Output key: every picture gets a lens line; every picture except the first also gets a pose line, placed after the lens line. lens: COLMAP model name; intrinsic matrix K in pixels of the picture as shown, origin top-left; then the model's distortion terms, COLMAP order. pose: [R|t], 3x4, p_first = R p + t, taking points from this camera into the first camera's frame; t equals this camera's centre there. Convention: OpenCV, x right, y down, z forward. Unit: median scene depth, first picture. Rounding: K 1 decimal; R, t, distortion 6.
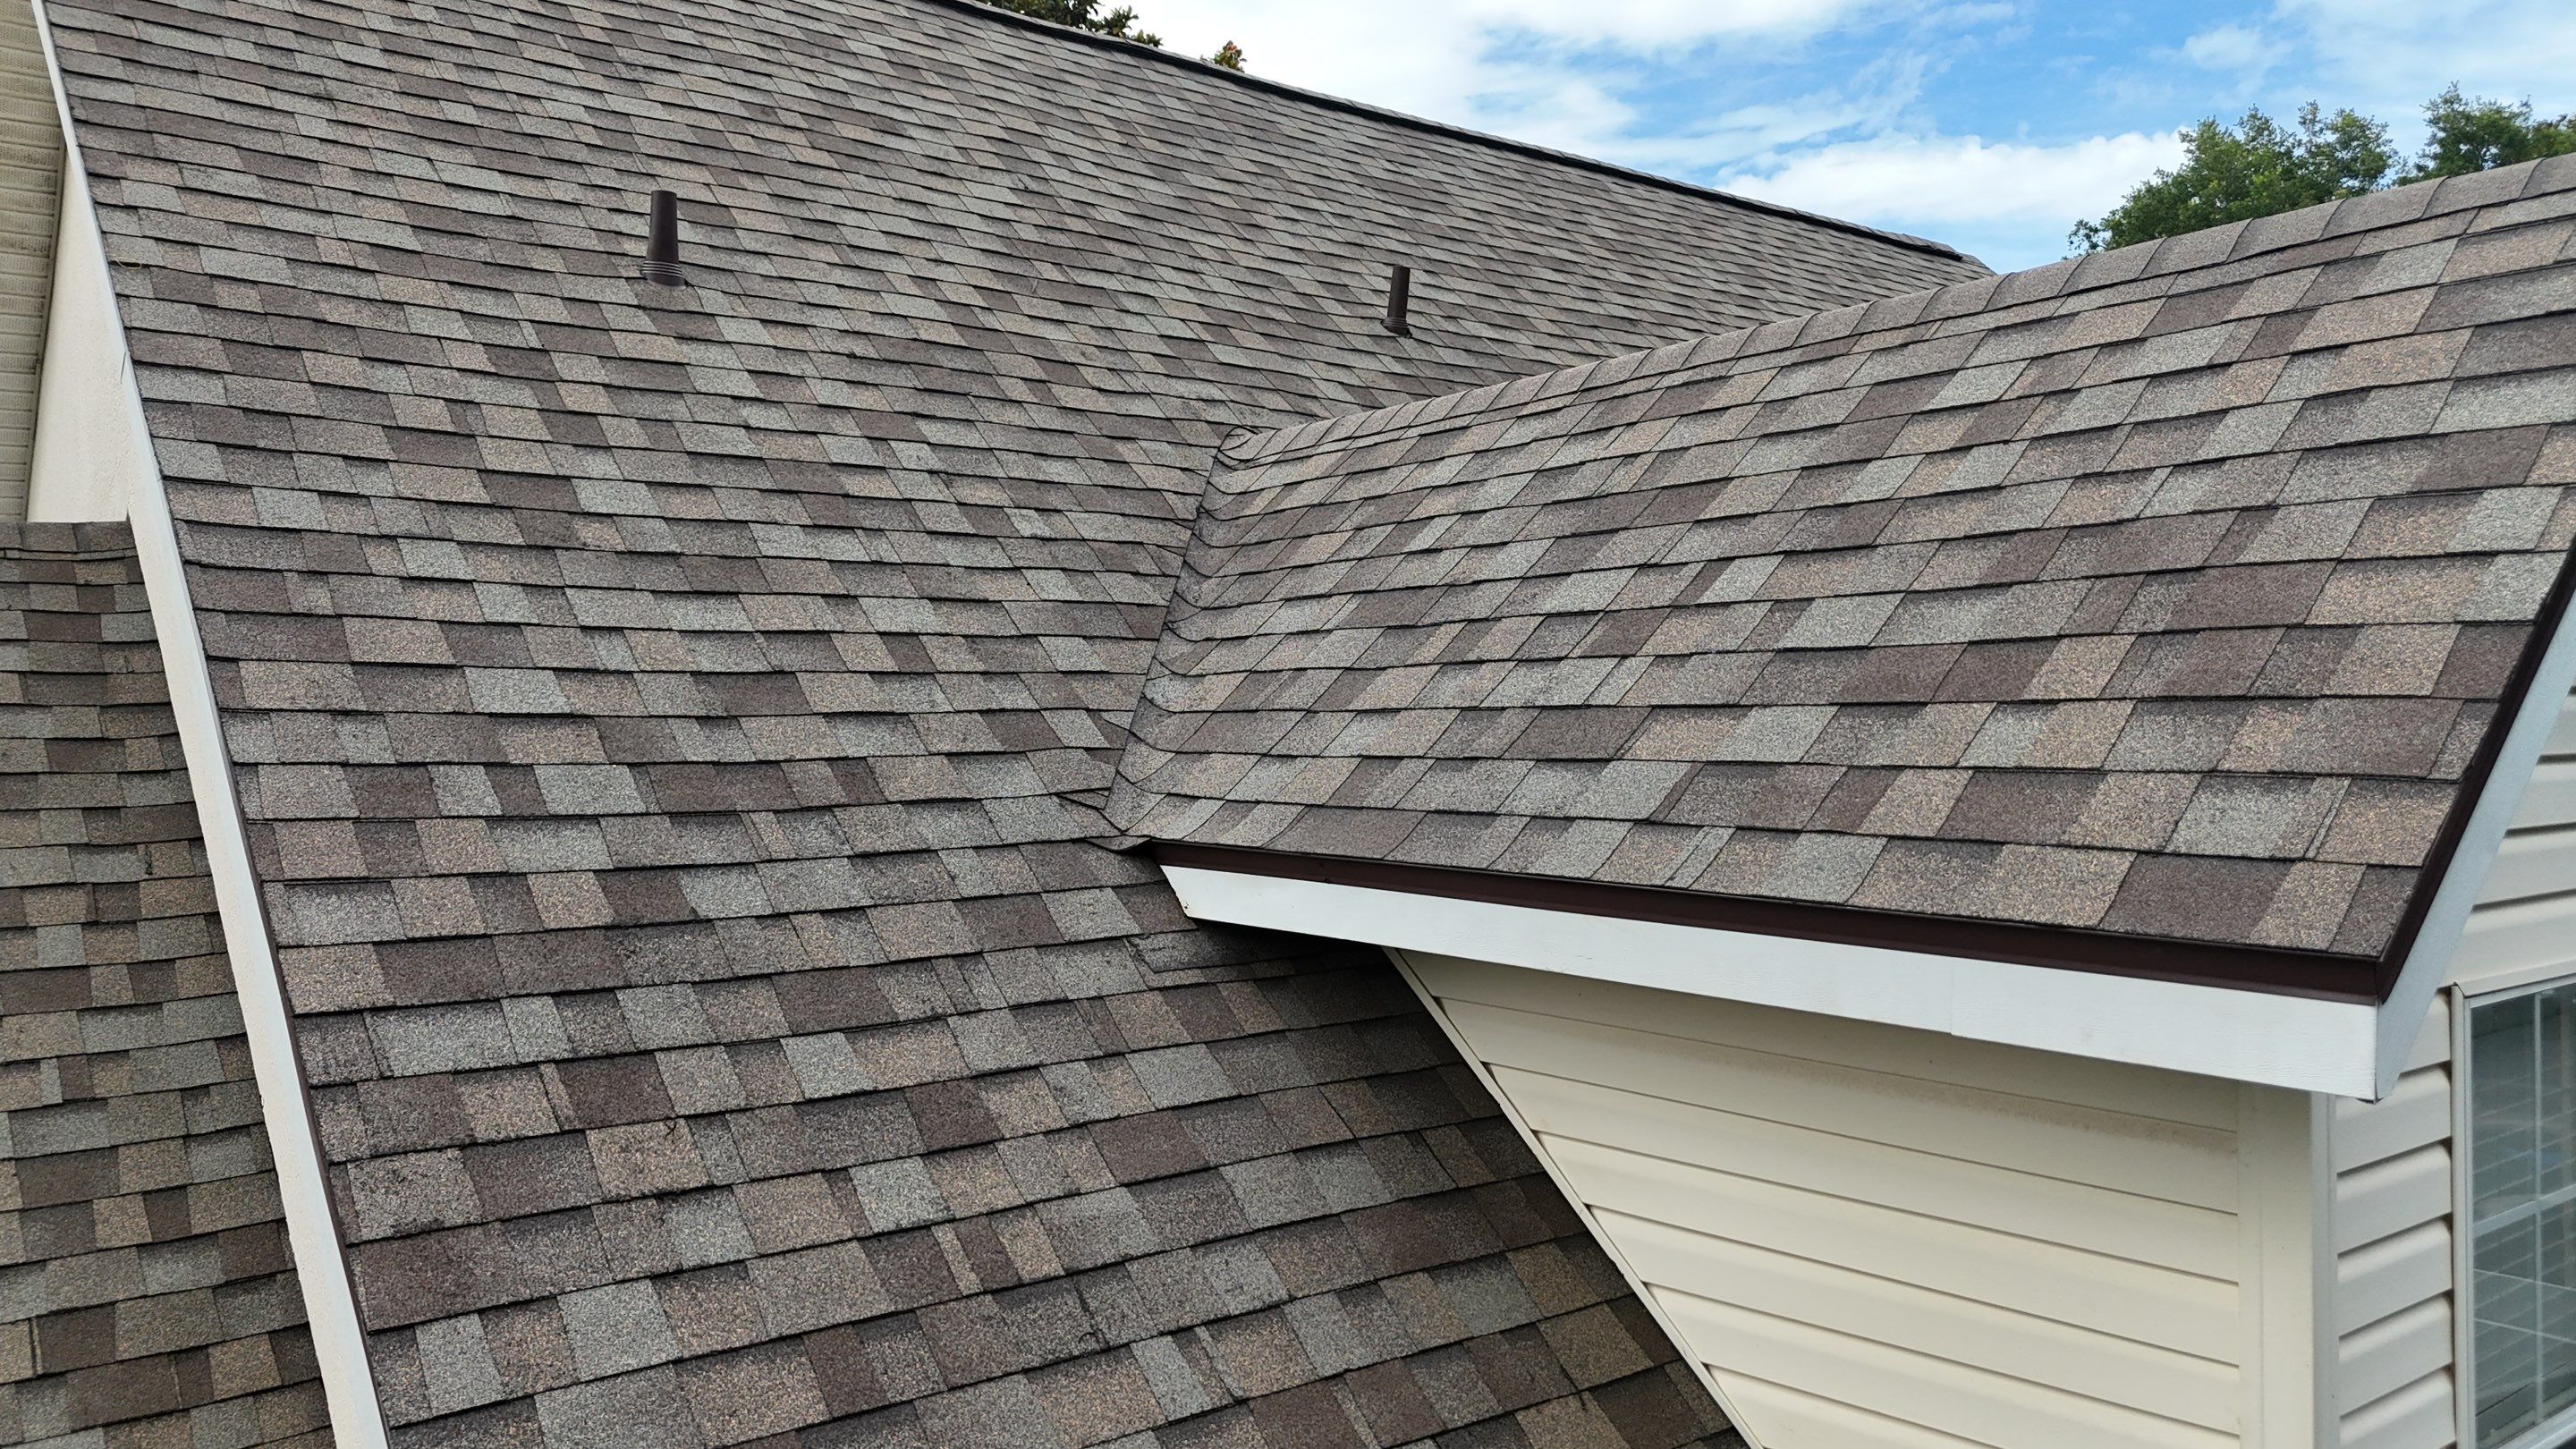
lens RADIAL K [[1898.4, 0, 1310.3], [0, 1898.4, 713.0], [0, 0, 1]] dist [0.060177, -0.058436]
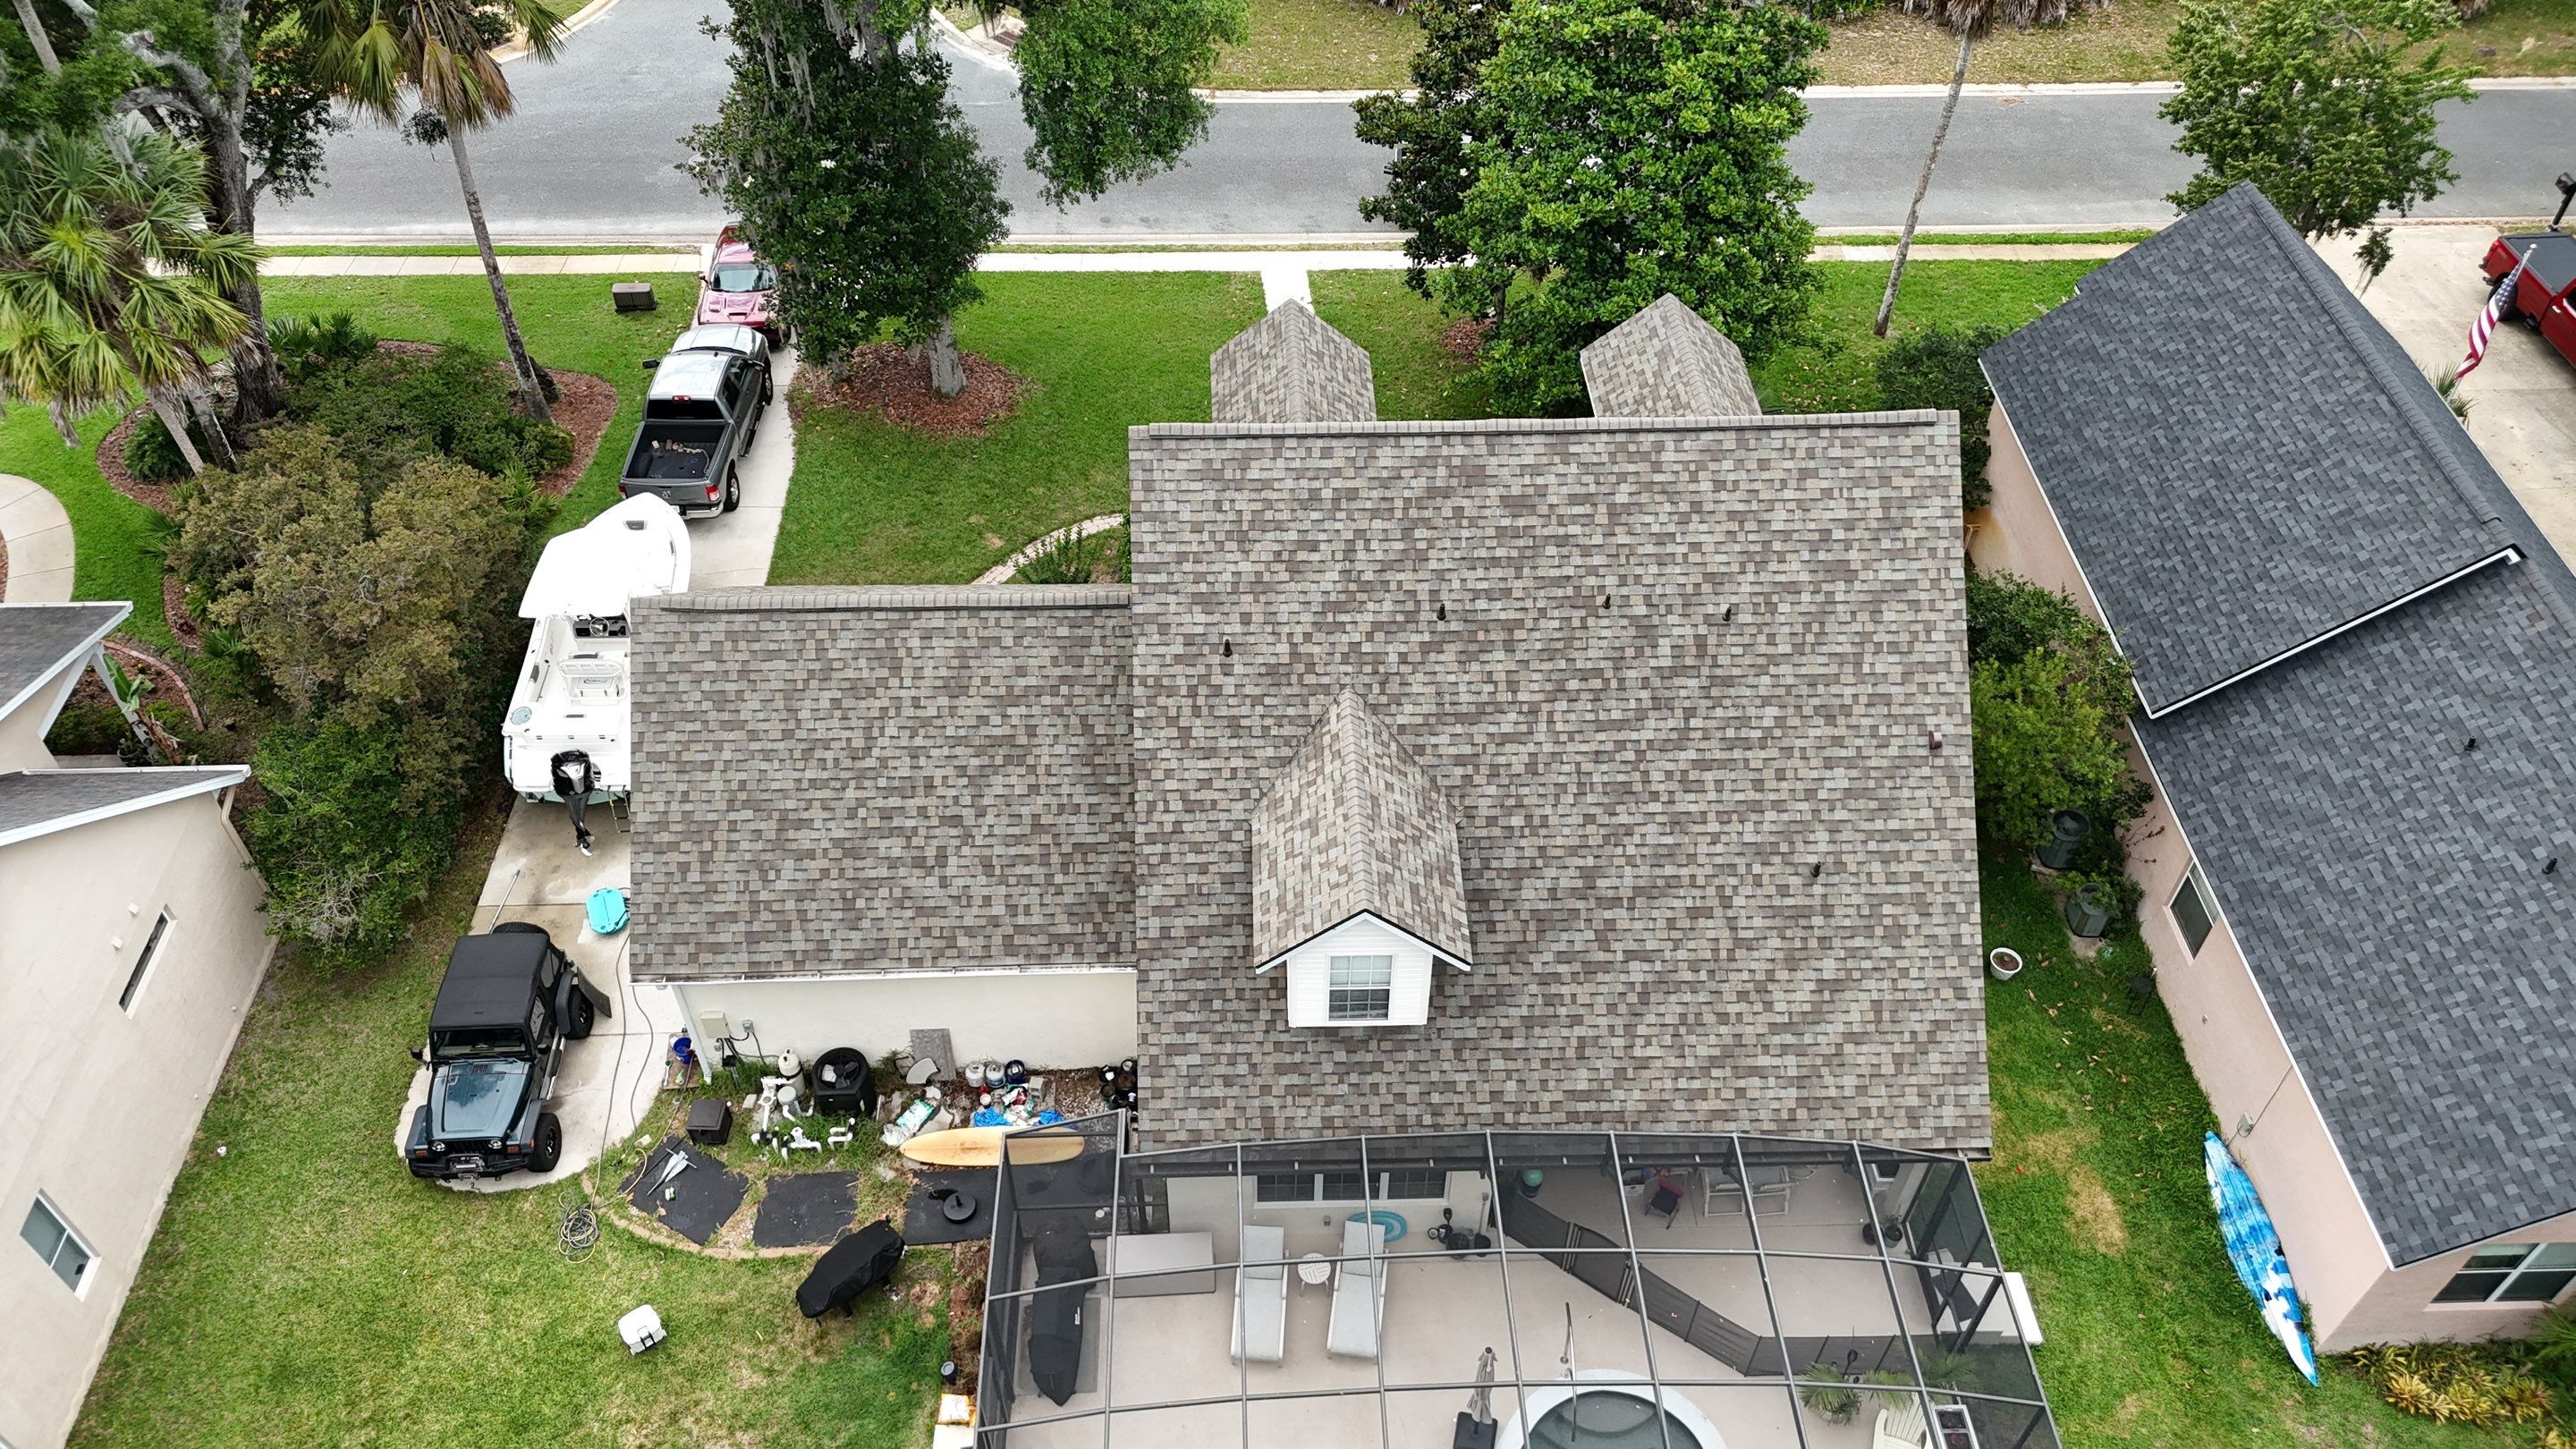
lens RADIAL K [[1898.4, 0, 1293.8], [0, 1898.4, 726.8], [0, 0, 1]] dist [0.060177, -0.058436]
pose [[0.800402, 0.446010, -0.400539, 1.421250], [-0.015171, 0.683020, 0.730242, -2.809634], [0.599272, -0.578410, 0.553457, -1.336317]]
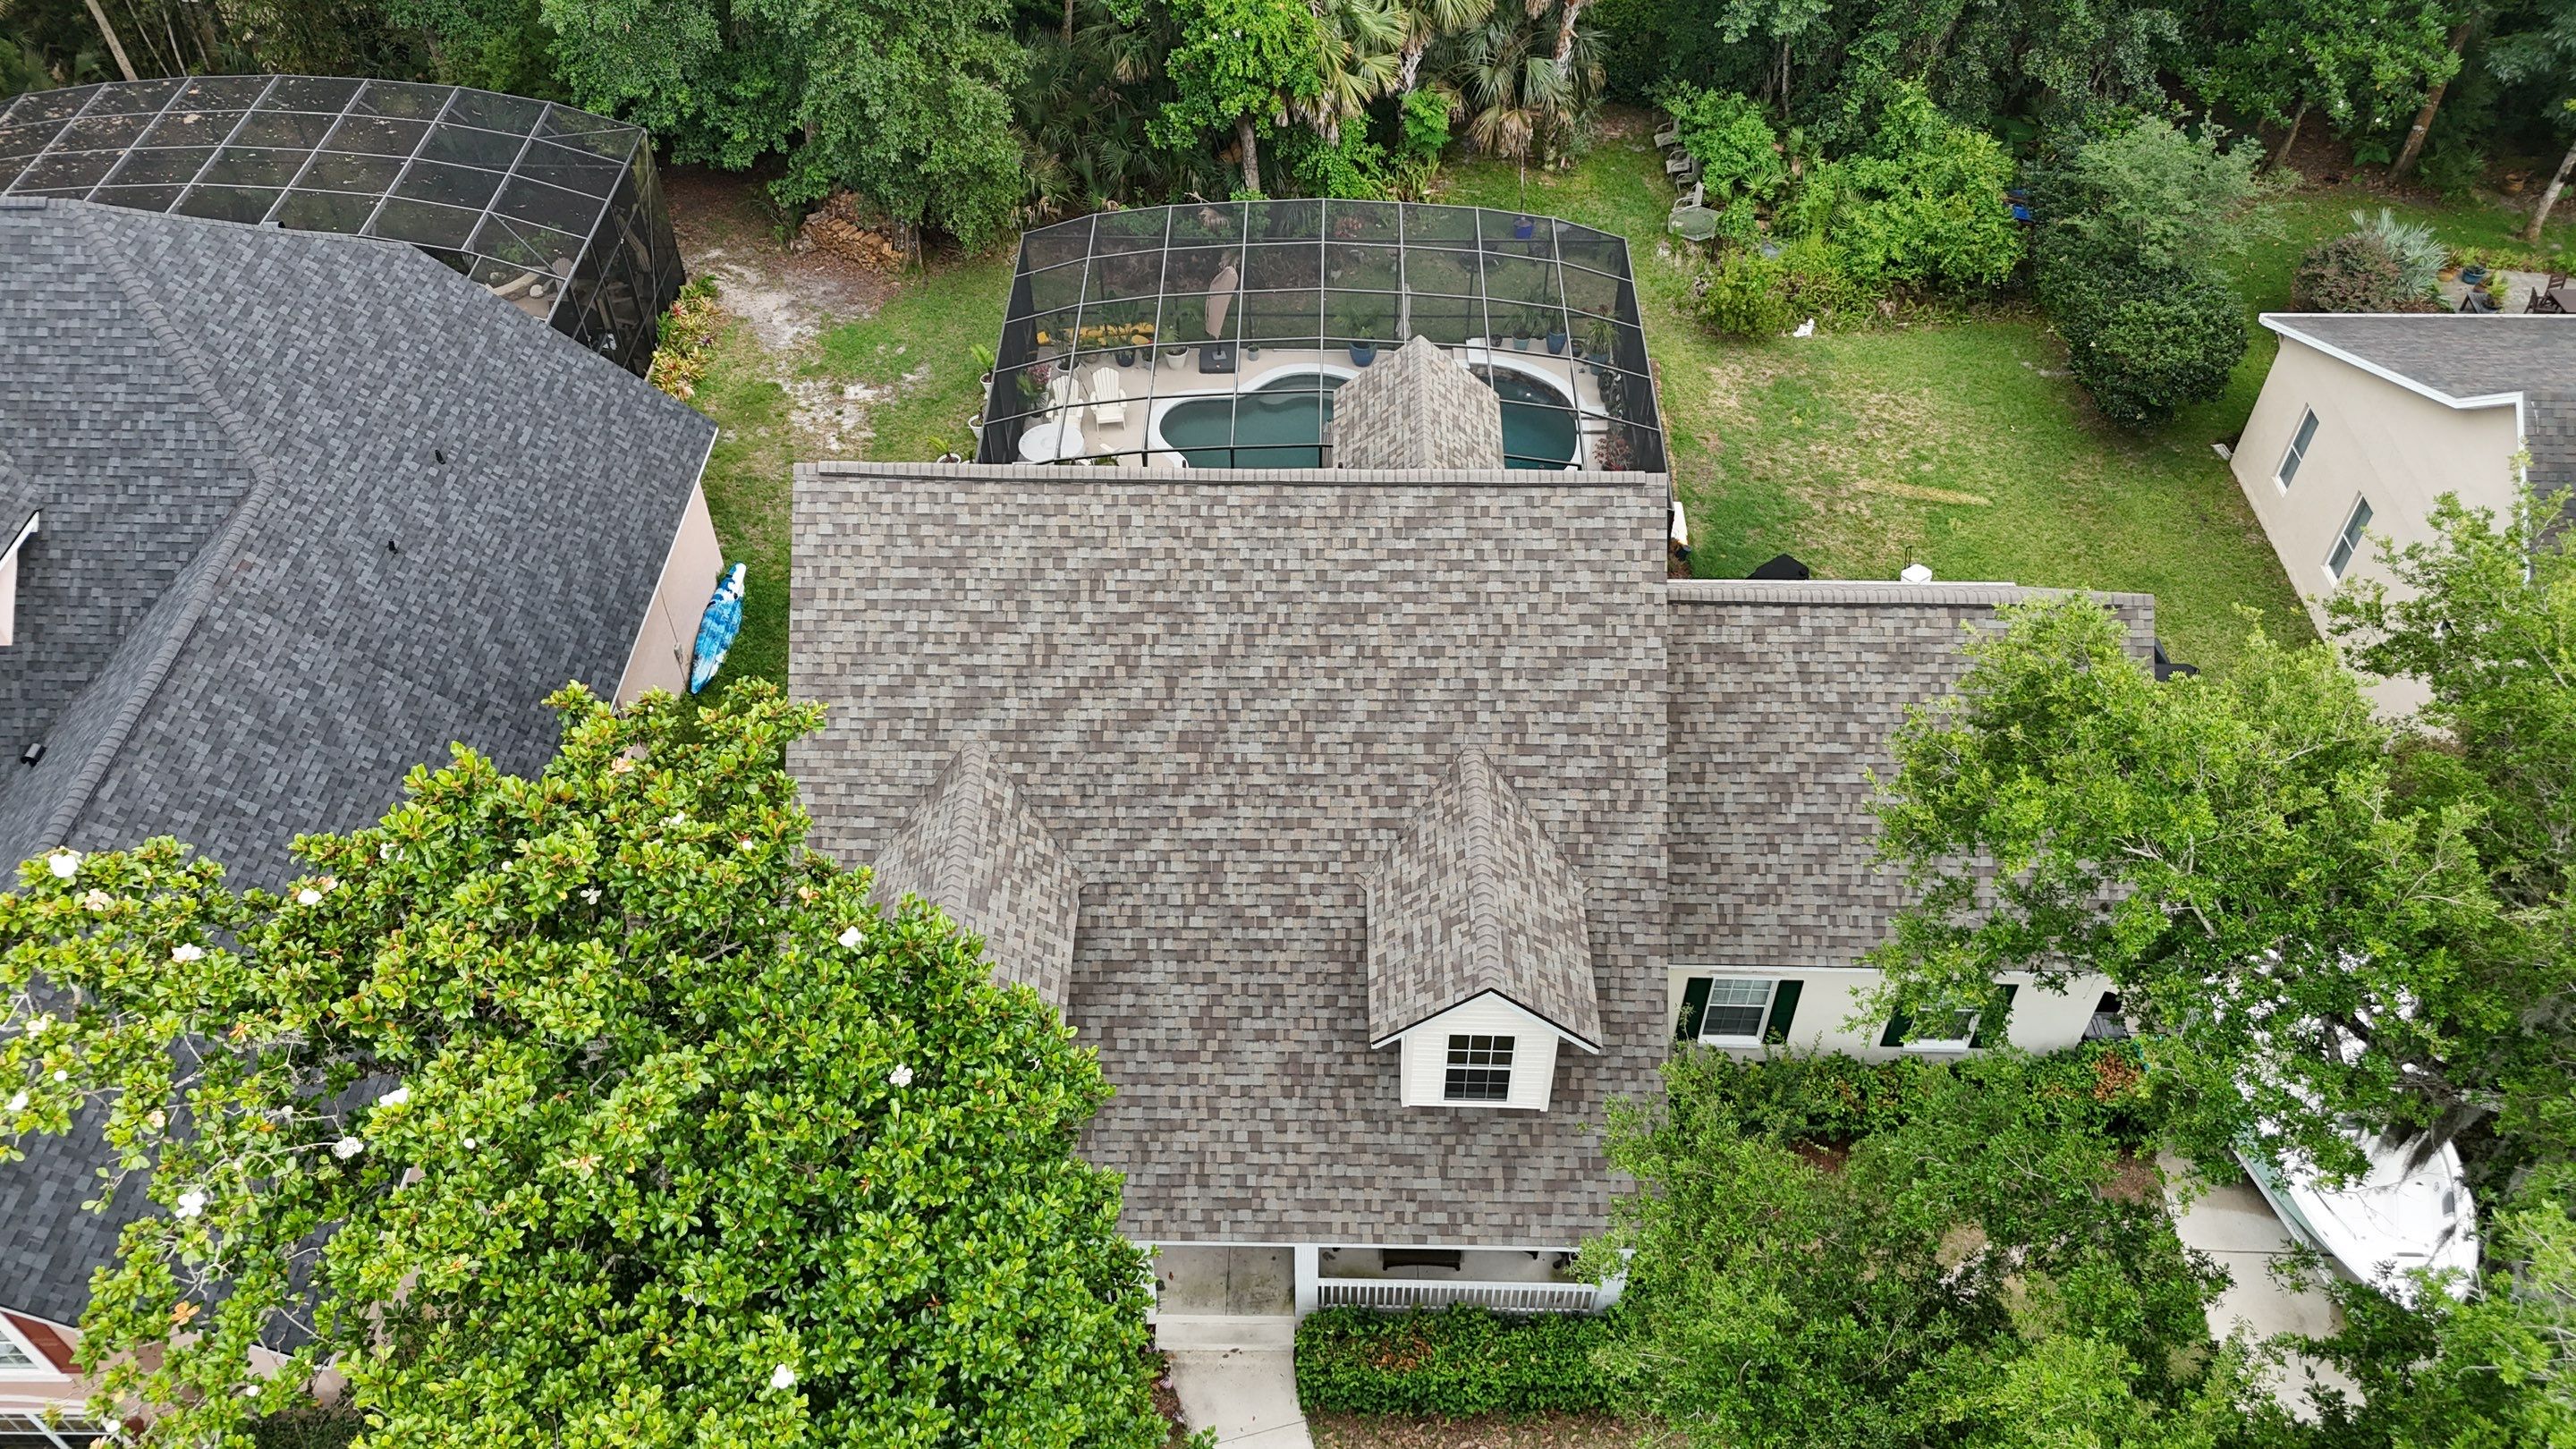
lens RADIAL K [[1898.4, 0, 1288.5], [0, 1898.4, 724.4], [0, 0, 1]] dist [0.060177, -0.058436]
pose [[-0.766417, -0.445463, 0.462783, -1.953280], [0.008581, 0.713296, 0.700811, -2.648301], [-0.642286, 0.541084, -0.542859, 3.586175]]
